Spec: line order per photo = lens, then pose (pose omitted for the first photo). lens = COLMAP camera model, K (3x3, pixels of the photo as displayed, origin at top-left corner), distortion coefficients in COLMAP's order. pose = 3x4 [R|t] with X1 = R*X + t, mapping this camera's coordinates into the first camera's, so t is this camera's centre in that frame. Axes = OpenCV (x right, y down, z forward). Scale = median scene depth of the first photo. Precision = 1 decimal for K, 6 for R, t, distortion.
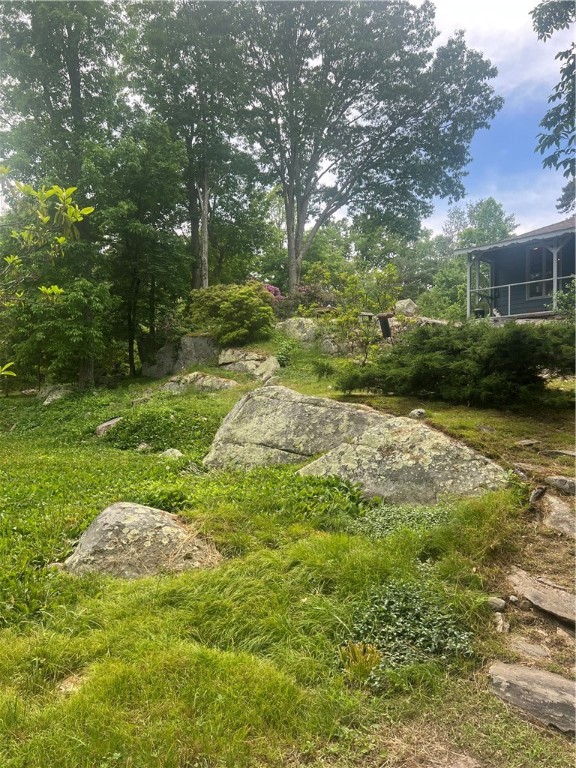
lens RADIAL K [[580.4, 0, 273.6], [0, 580.4, 388.5], [0, 0, 1]] dist [0.054800, -0.063159]
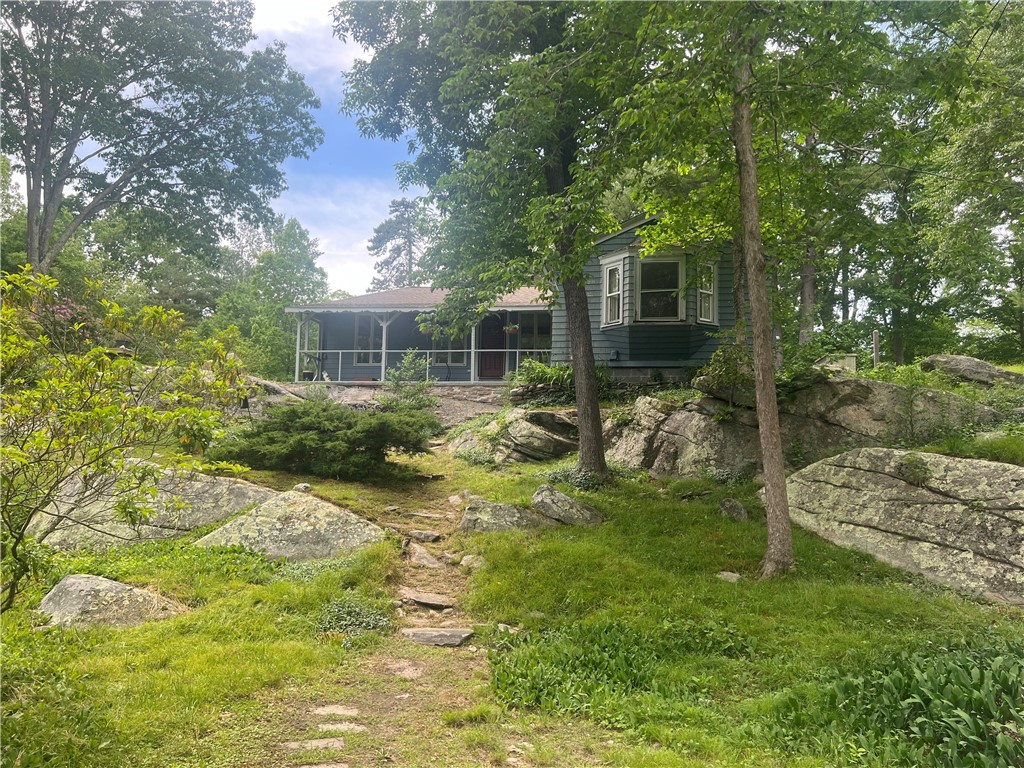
lens RADIAL K [[773.8, 0, 518.9], [0, 773.8, 385.1], [0, 0, 1]] dist [0.054800, -0.063159]
pose [[0.787444, 0.067128, 0.612720, -0.400938], [-0.020375, 0.996344, -0.082972, -0.043322], [-0.616049, 0.052852, 0.785932, -0.534700]]
